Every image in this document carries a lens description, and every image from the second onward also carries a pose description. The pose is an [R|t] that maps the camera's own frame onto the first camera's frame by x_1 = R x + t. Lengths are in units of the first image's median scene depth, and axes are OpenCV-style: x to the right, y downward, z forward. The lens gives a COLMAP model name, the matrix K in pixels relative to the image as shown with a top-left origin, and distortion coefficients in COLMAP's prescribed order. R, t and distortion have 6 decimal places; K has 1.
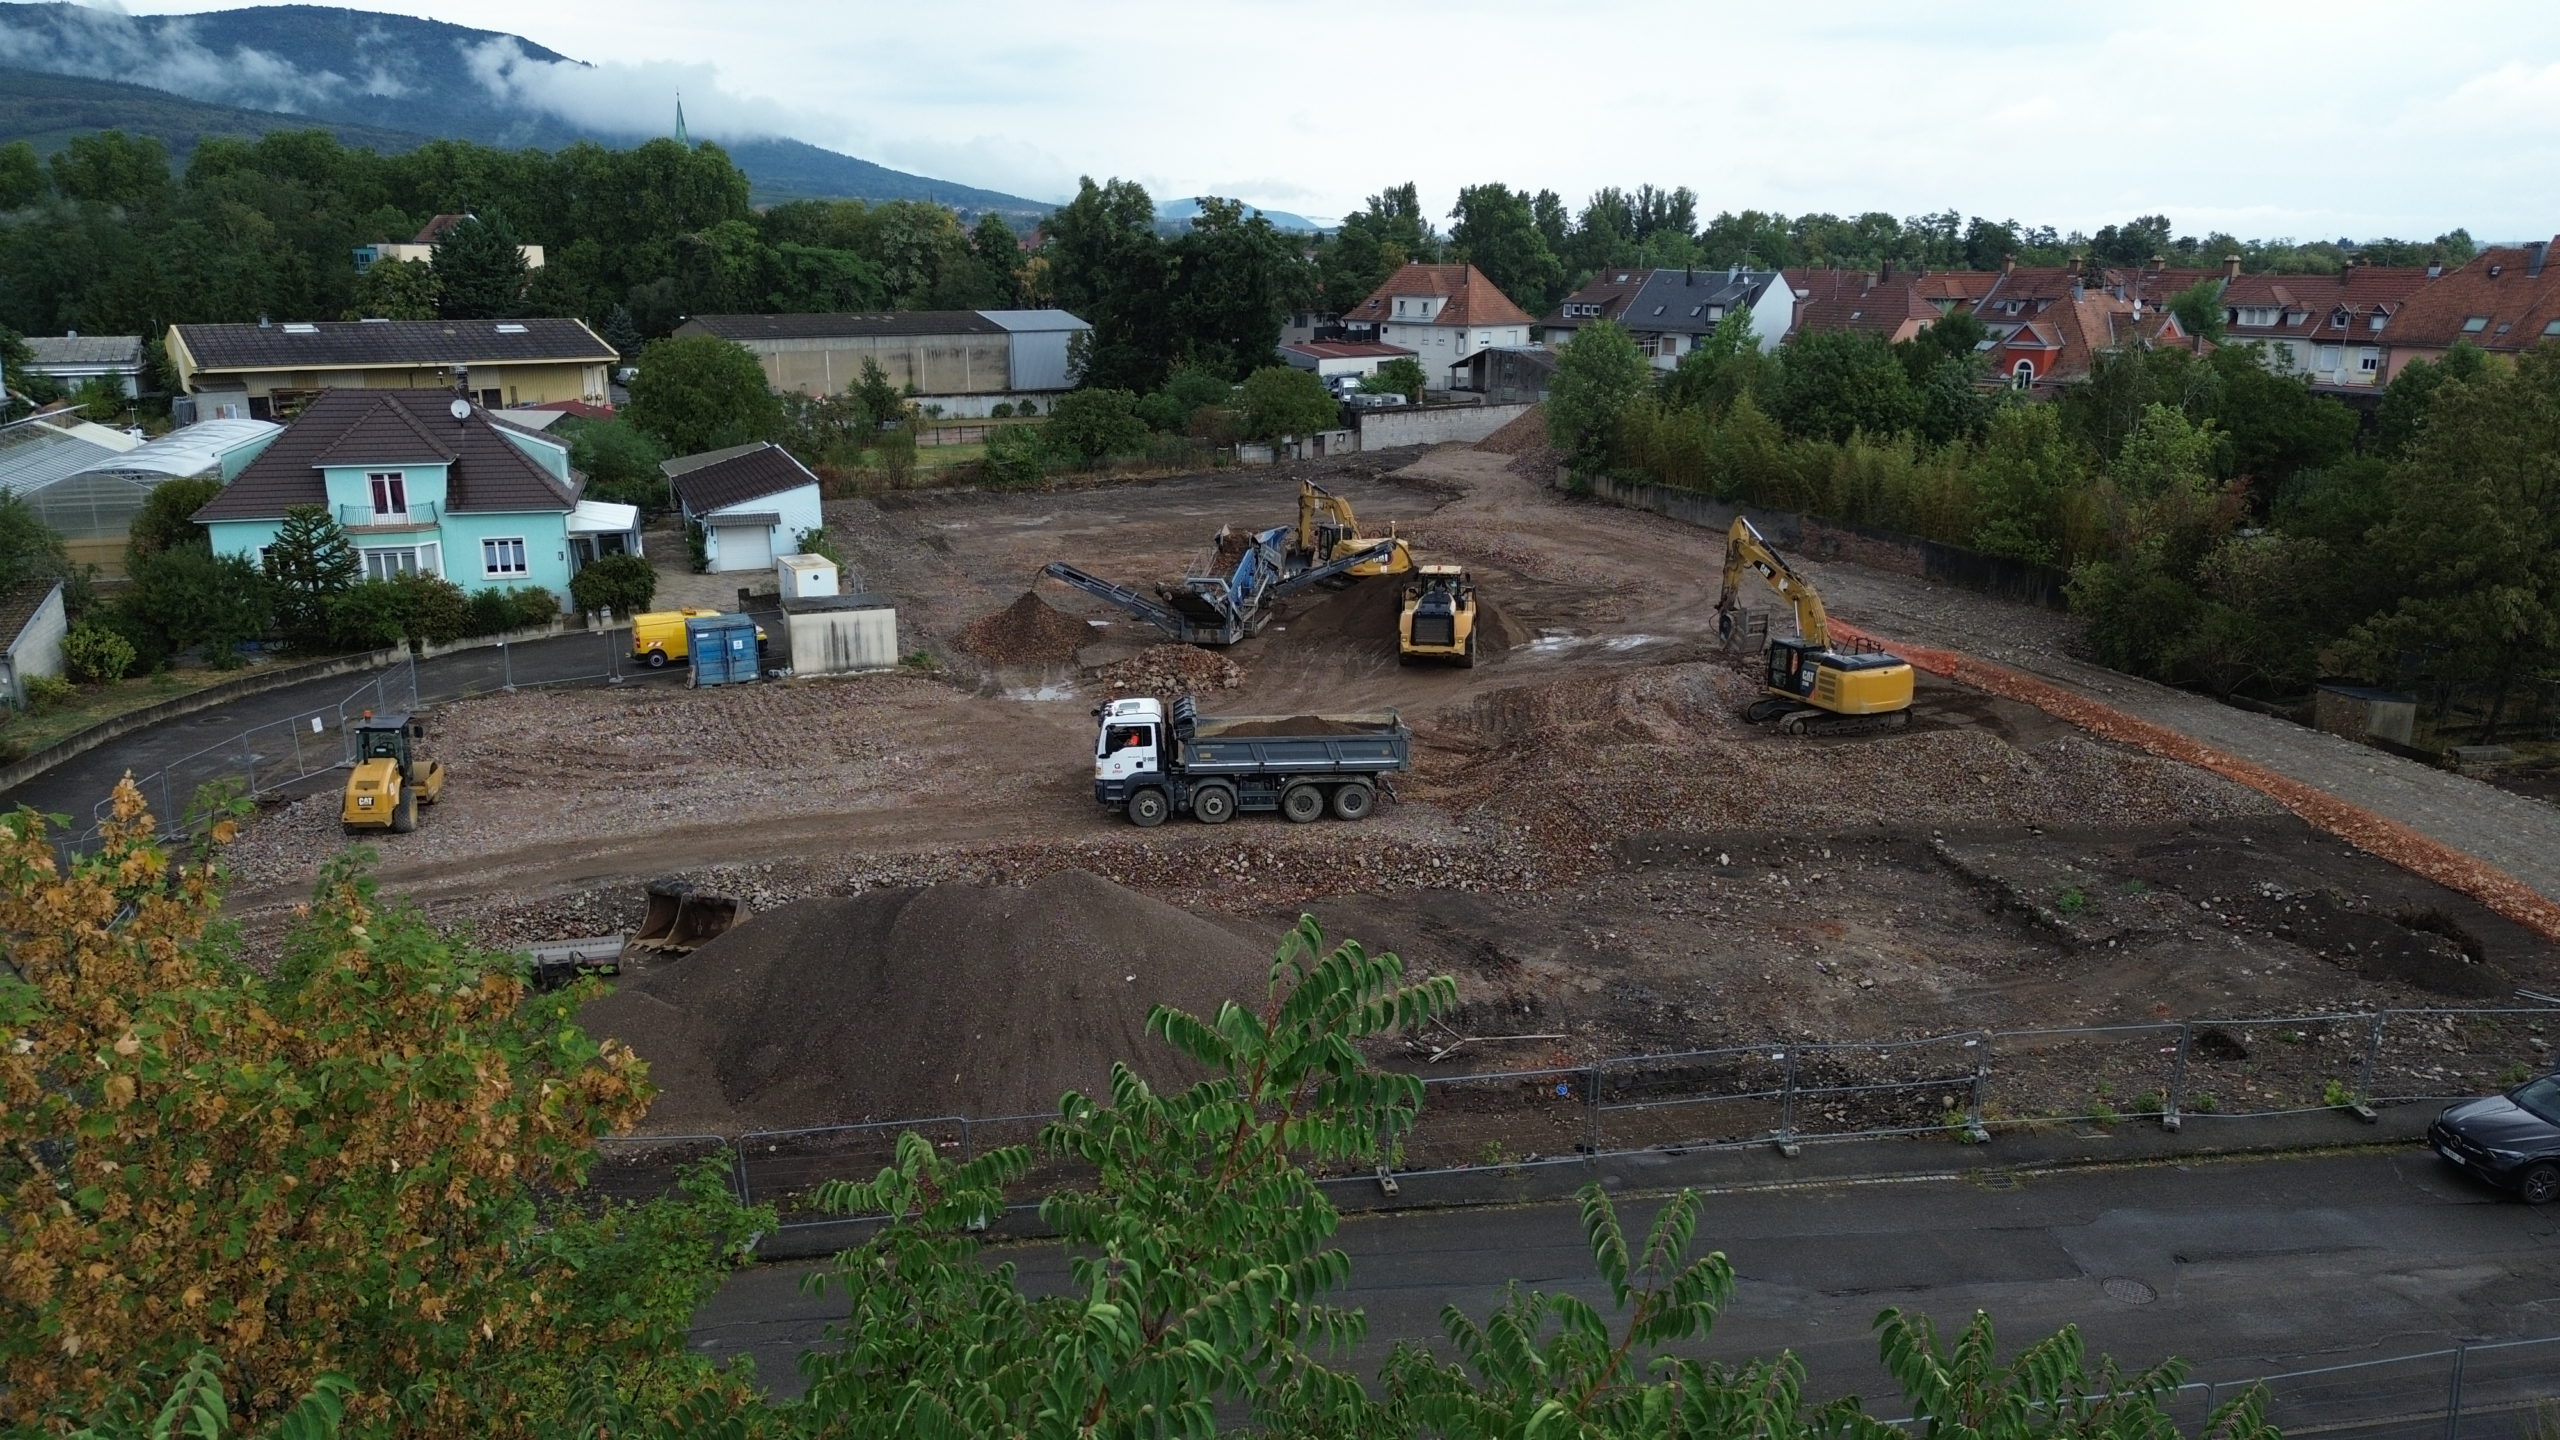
lens RADIAL K [[1817.8, 0, 1291.9], [0, 1817.8, 708.3], [0, 0, 1]] dist [0.100555, -0.107400]
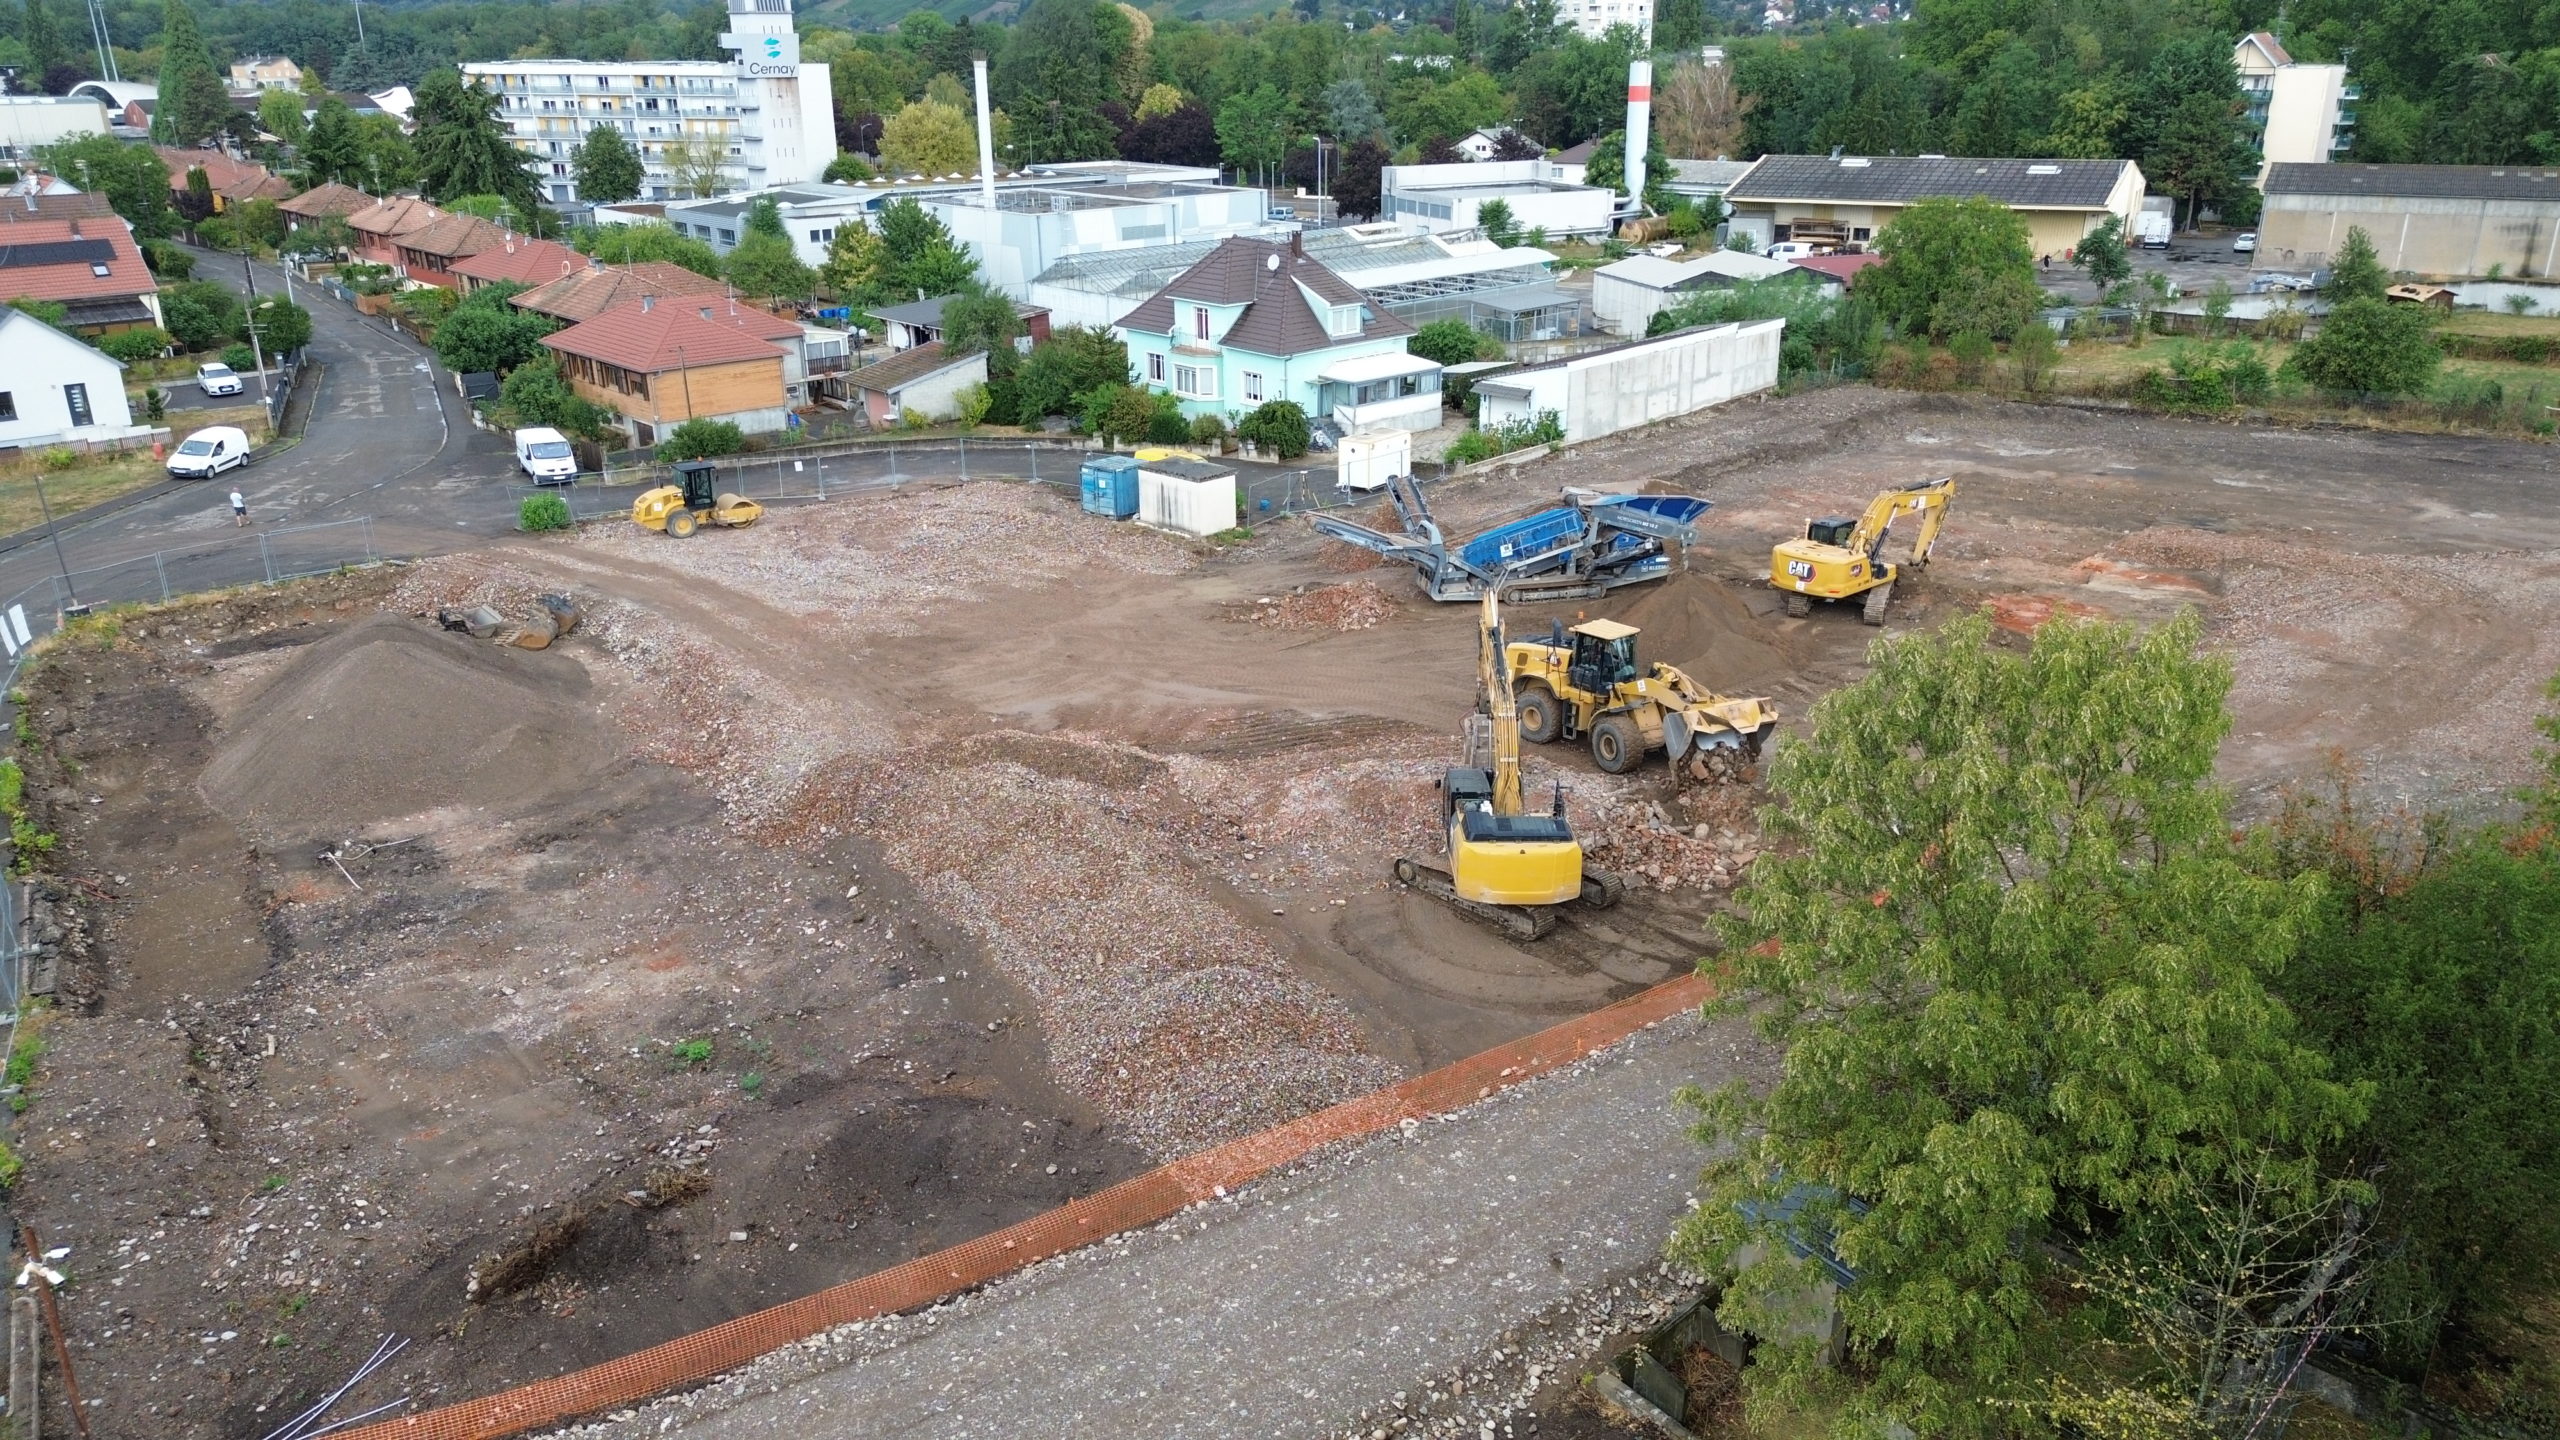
lens RADIAL K [[1817.8, 0, 1291.9], [0, 1817.8, 708.3], [0, 0, 1]] dist [0.100555, -0.107400]
pose [[0.431225, 0.311889, -0.846623, 0.353701], [-0.218167, 0.946551, 0.237579, -0.088737], [0.875470, 0.082255, 0.476221, 0.226013]]
